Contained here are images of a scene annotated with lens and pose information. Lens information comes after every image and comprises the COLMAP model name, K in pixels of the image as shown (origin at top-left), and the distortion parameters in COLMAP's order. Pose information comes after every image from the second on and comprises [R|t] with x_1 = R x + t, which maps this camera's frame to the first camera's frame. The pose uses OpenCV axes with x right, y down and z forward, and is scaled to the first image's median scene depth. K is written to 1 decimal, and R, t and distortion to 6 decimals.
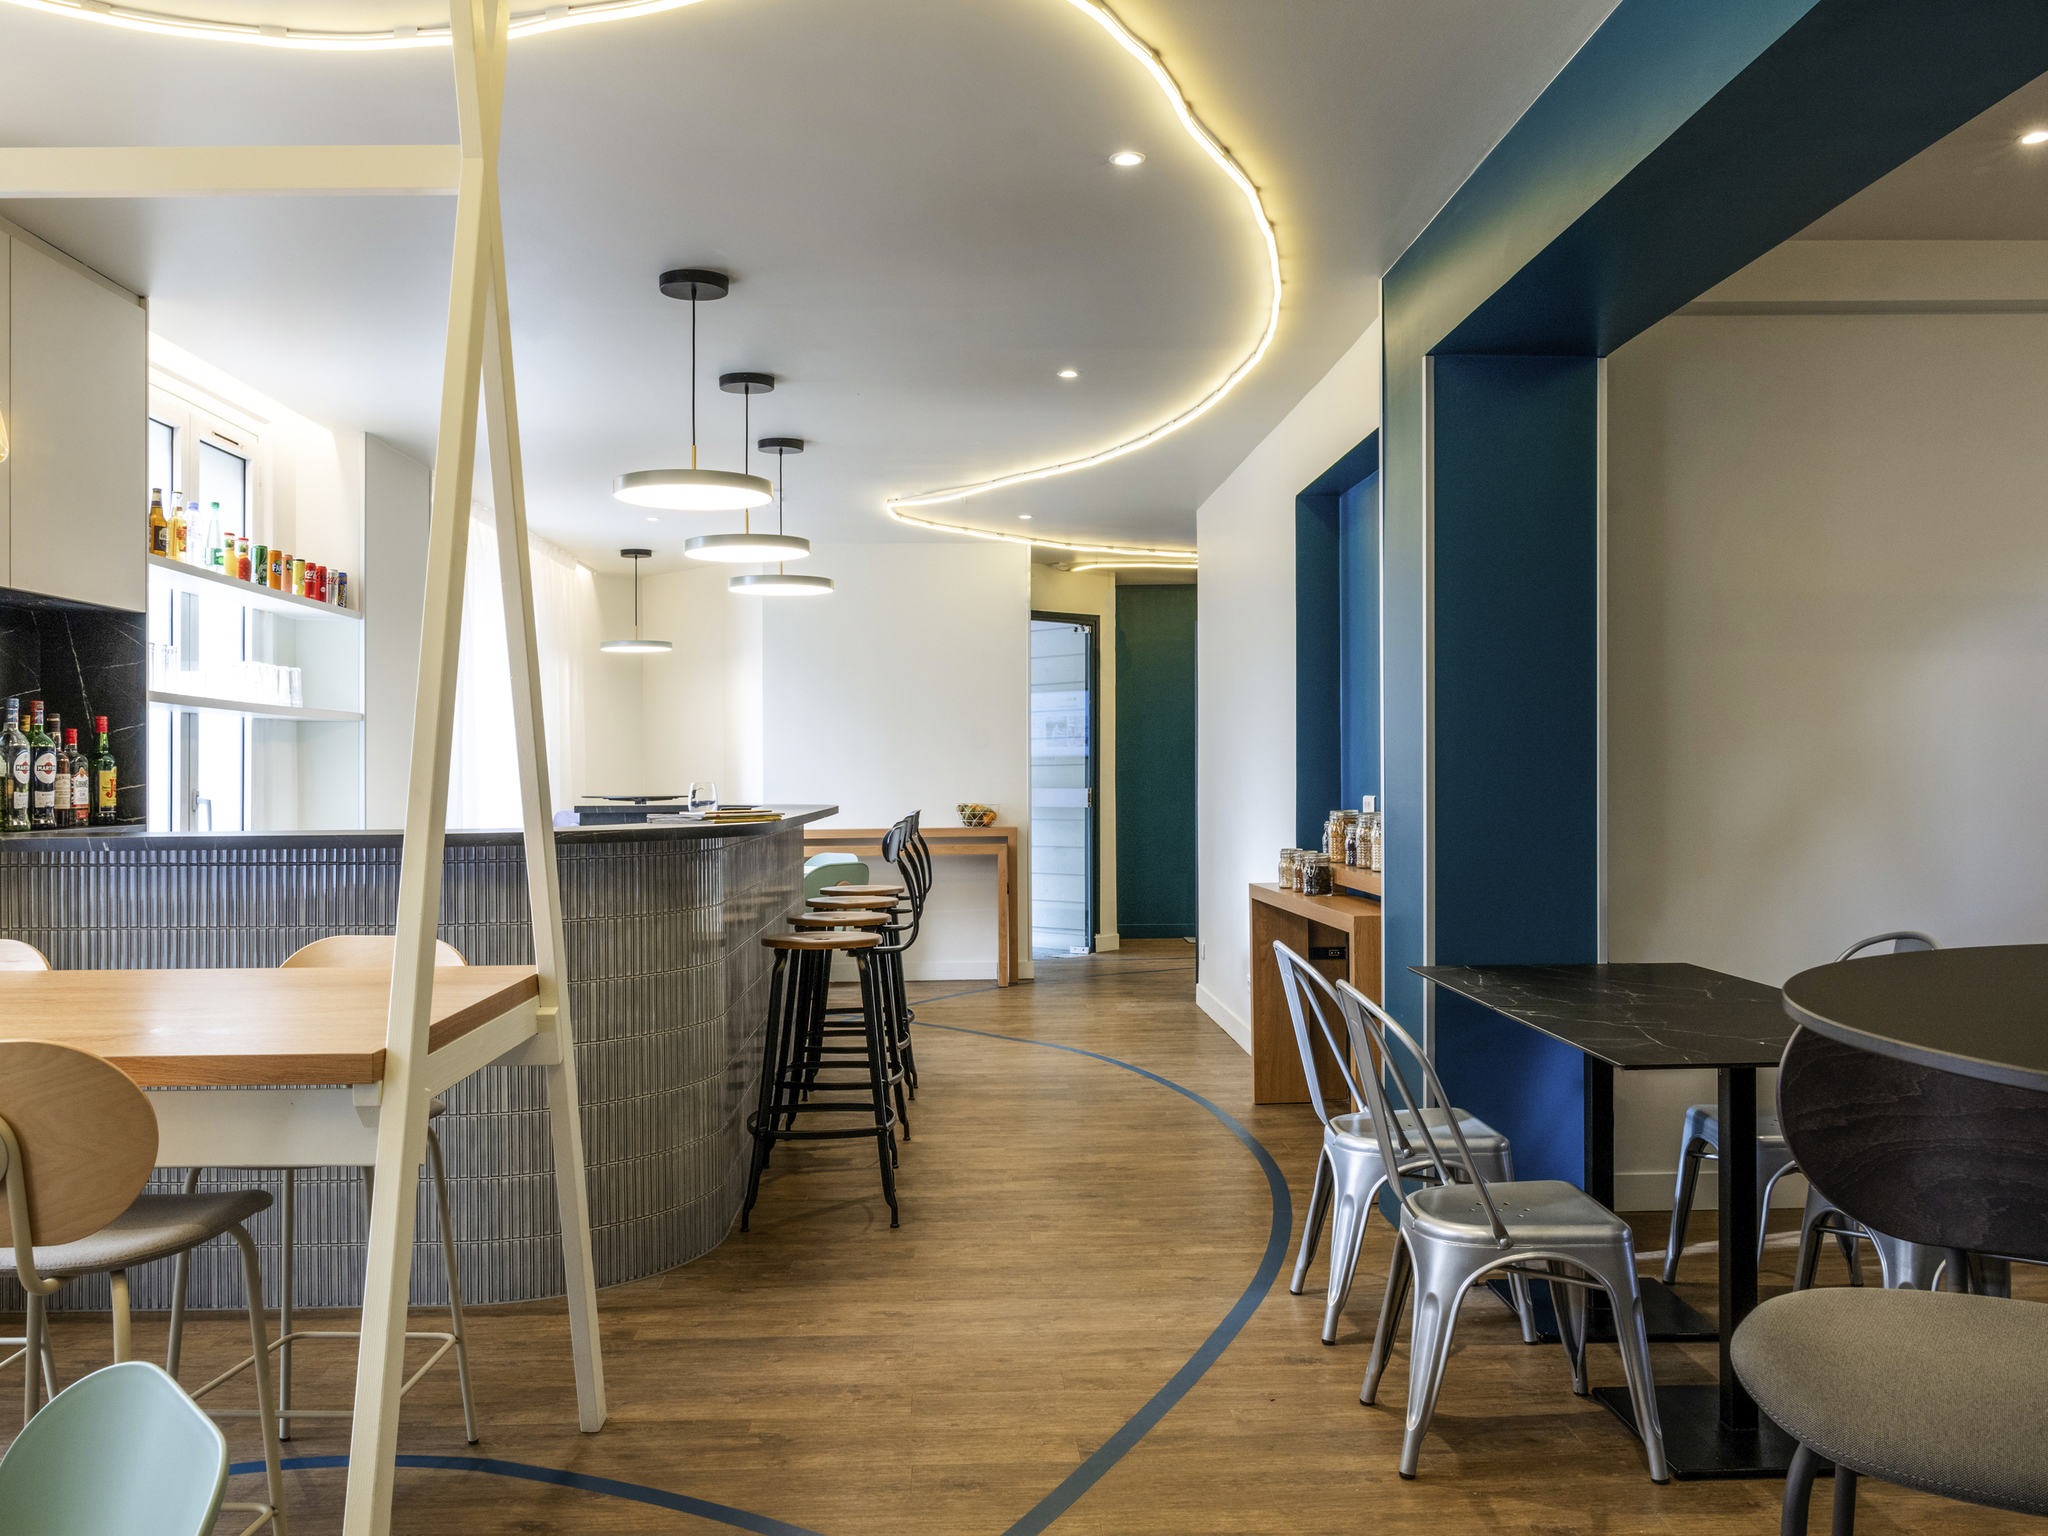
lens RADIAL K [[1594.7, 0, 1023.1], [0, 1594.7, 782.3], [0, 0, 1]] dist [0.003504, 0.001880]
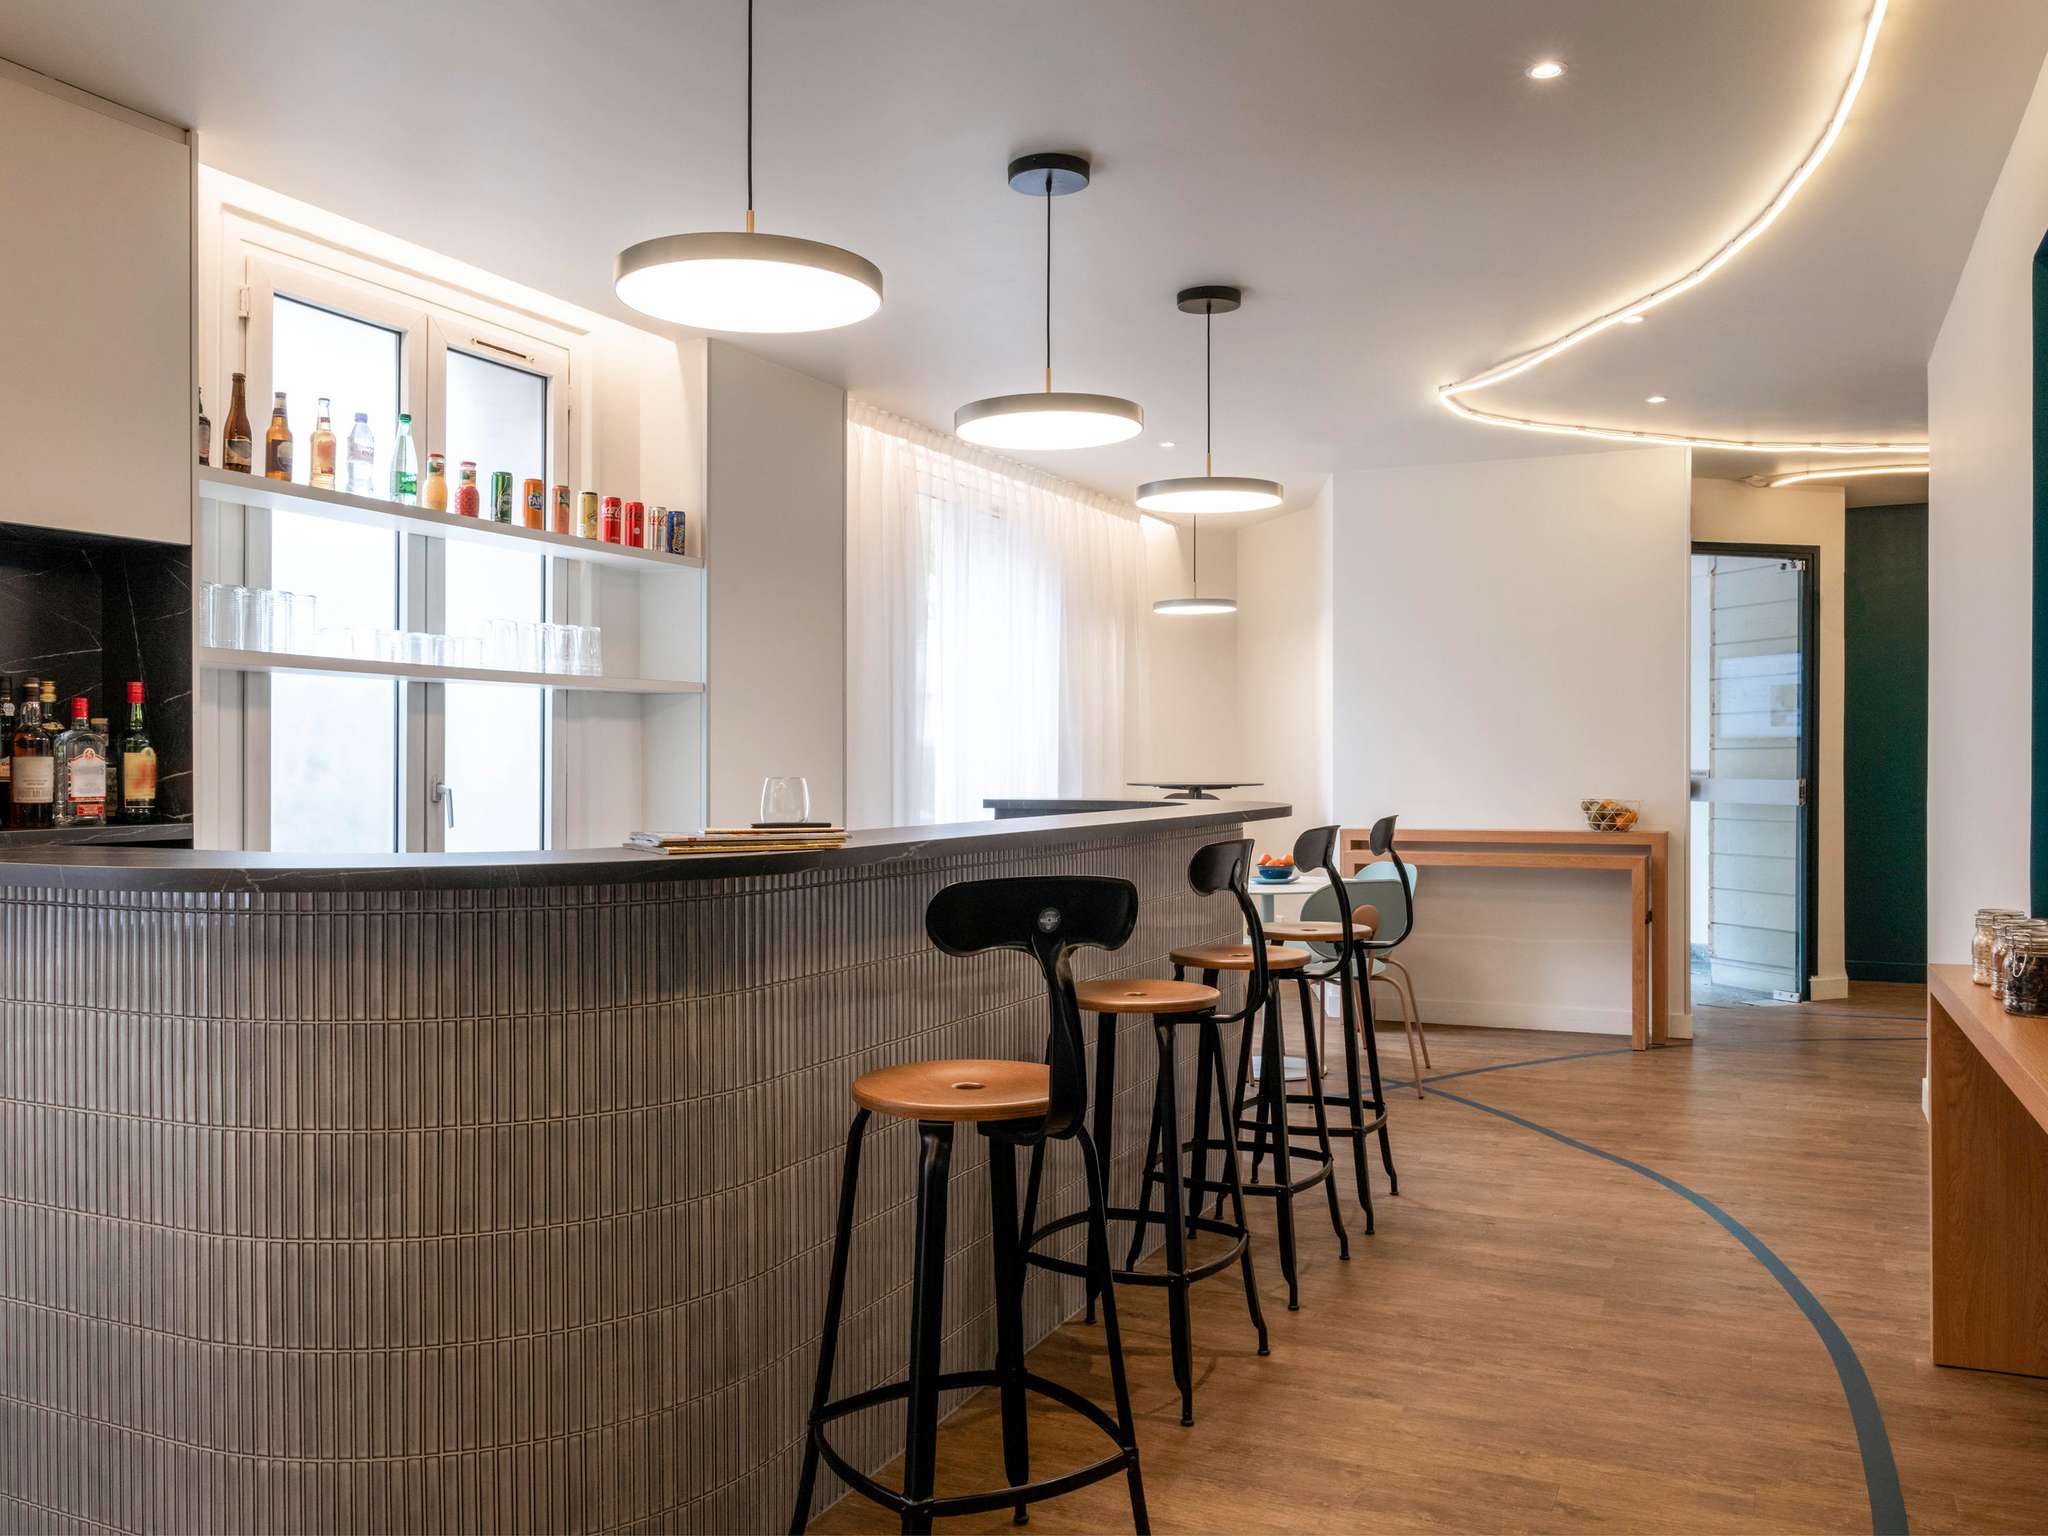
lens RADIAL K [[1614.8, 0, 1024.0], [0, 1614.8, 768.0], [0, 0, 1]] dist [-0.003757, -0.001898]
pose [[0.895982, 0.008781, -0.444003, 0.099523], [-0.007582, 0.999961, 0.004475, -0.004490], [0.444025, -0.000643, 0.896014, 0.327524]]
